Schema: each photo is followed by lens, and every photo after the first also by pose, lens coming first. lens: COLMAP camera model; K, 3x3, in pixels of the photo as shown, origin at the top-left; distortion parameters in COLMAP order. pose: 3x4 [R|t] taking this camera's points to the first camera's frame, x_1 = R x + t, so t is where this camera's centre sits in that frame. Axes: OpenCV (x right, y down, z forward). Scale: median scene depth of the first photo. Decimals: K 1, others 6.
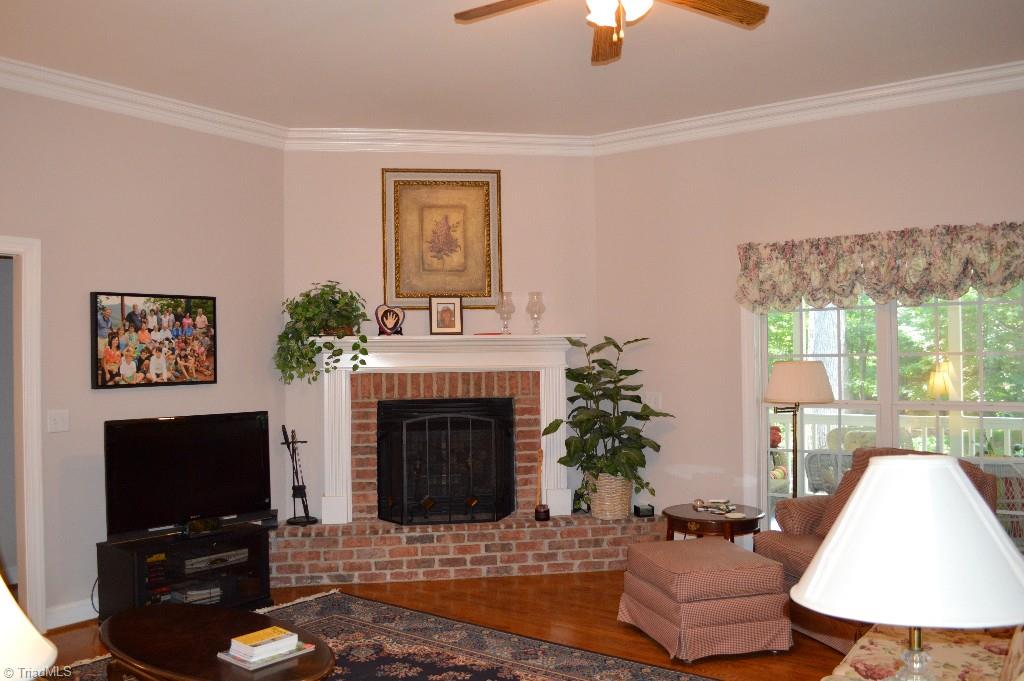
lens RADIAL K [[861.9, 0, 512.0], [0, 861.9, 340.5], [0, 0, 1]] dist [-0.080567, 0.003622]
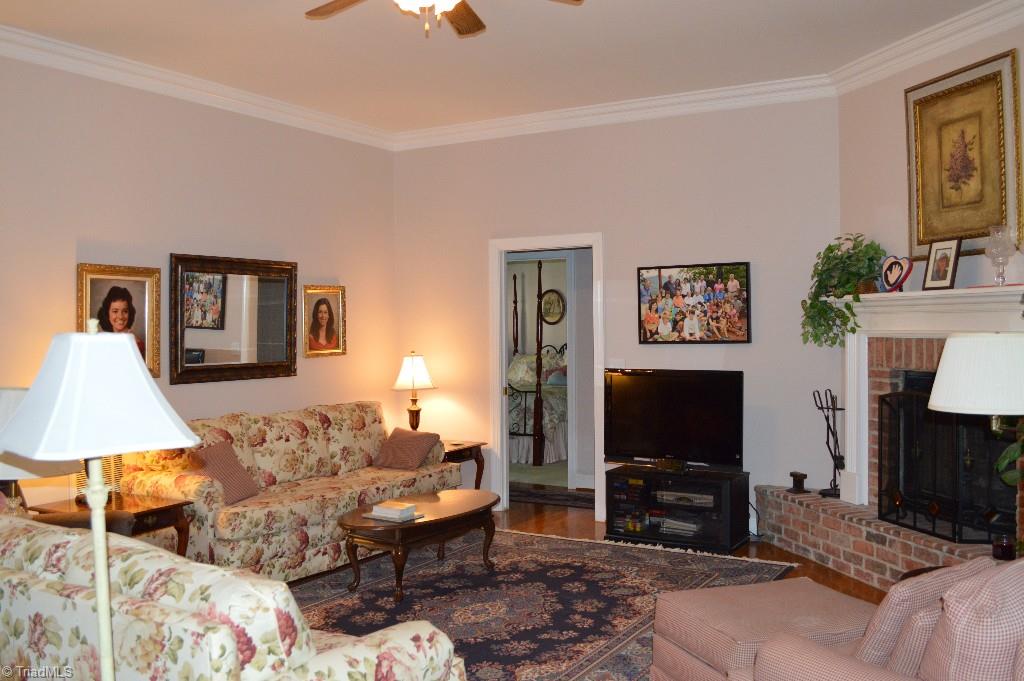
lens RADIAL K [[940.3, 0, 512.0], [0, 940.3, 340.5], [0, 0, 1]] dist [-0.057202, -0.006465]
pose [[0.101073, 0.026428, -0.994528, 0.821946], [0.025816, 0.999241, 0.029177, 0.005345], [0.994544, -0.028624, 0.100314, 0.616959]]
